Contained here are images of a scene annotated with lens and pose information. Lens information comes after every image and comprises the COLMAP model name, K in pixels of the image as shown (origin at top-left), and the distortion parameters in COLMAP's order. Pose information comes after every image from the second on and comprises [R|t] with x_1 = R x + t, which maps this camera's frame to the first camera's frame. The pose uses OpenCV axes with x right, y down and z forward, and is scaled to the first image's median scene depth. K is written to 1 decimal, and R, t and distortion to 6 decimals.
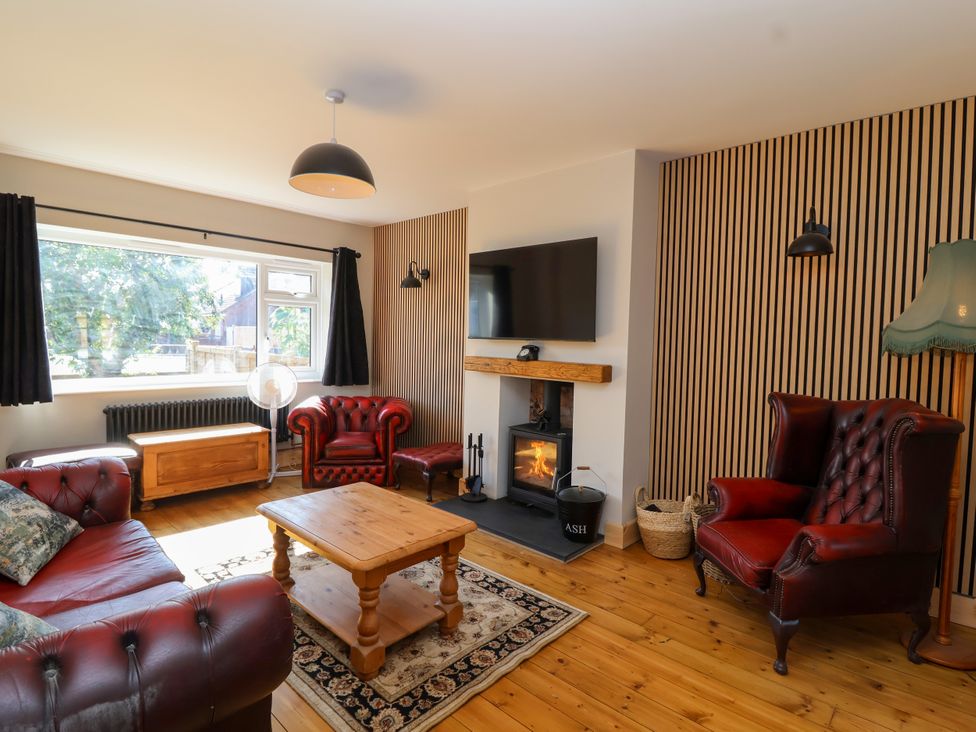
lens RADIAL K [[508.0, 0, 491.9], [0, 508.0, 362.6], [0, 0, 1]] dist [-0.001632, -0.013572]
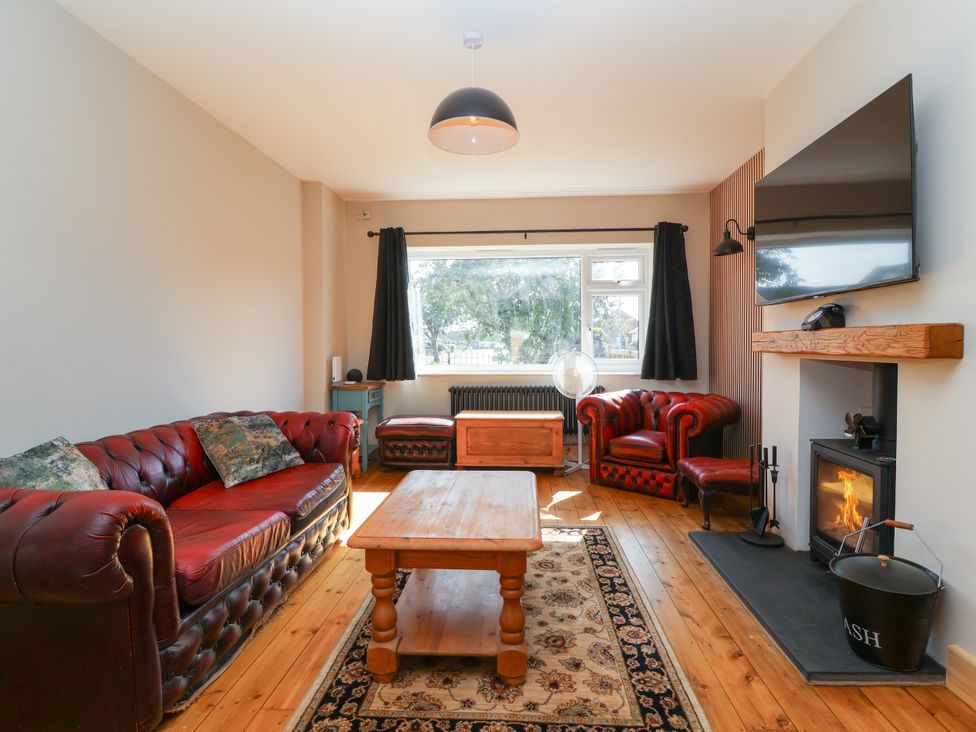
lens RADIAL K [[508.0, 0, 491.9], [0, 508.0, 362.6], [0, 0, 1]] dist [-0.001632, -0.013572]
pose [[0.632895, -0.001827, -0.774236, 0.286212], [-0.016986, 0.999724, -0.016245, 0.051348], [0.774052, 0.023432, 0.632689, 0.312860]]
